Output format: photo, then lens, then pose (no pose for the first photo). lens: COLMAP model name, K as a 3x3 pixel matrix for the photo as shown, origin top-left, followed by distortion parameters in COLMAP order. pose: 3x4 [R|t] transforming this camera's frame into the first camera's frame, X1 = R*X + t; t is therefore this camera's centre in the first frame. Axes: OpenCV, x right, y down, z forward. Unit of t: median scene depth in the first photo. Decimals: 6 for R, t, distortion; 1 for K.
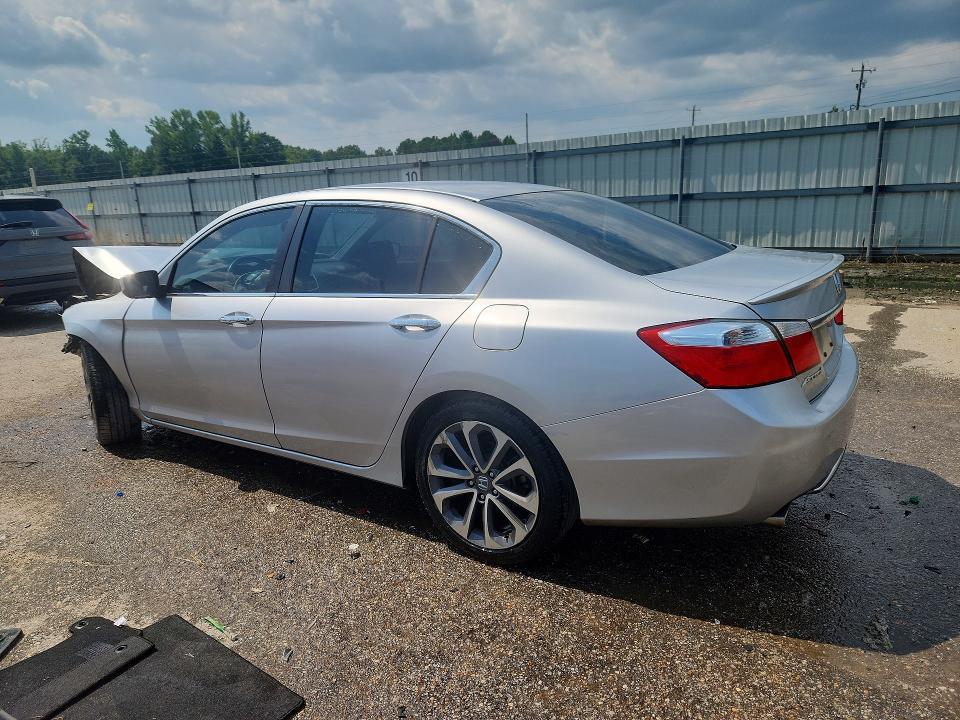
lens RADIAL K [[677.1, 0, 480.1], [0, 677.1, 373.2], [0, 0, 1]] dist [0.022412, -0.002797]
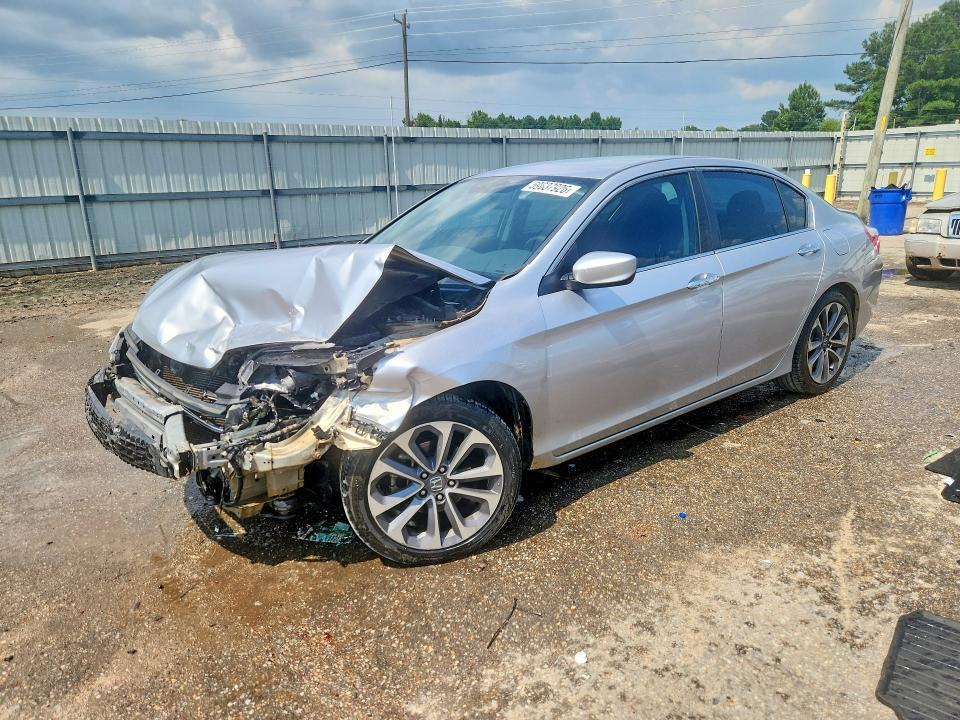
lens RADIAL K [[676.4, 0, 480.0], [0, 676.4, 360.0], [0, 0, 1]] dist [0.107760, -0.131234]
pose [[0.228338, -0.219009, 0.948629, -0.524967], [0.266605, 0.951191, 0.155428, -0.081267], [-0.936367, 0.217419, 0.275582, 0.397421]]
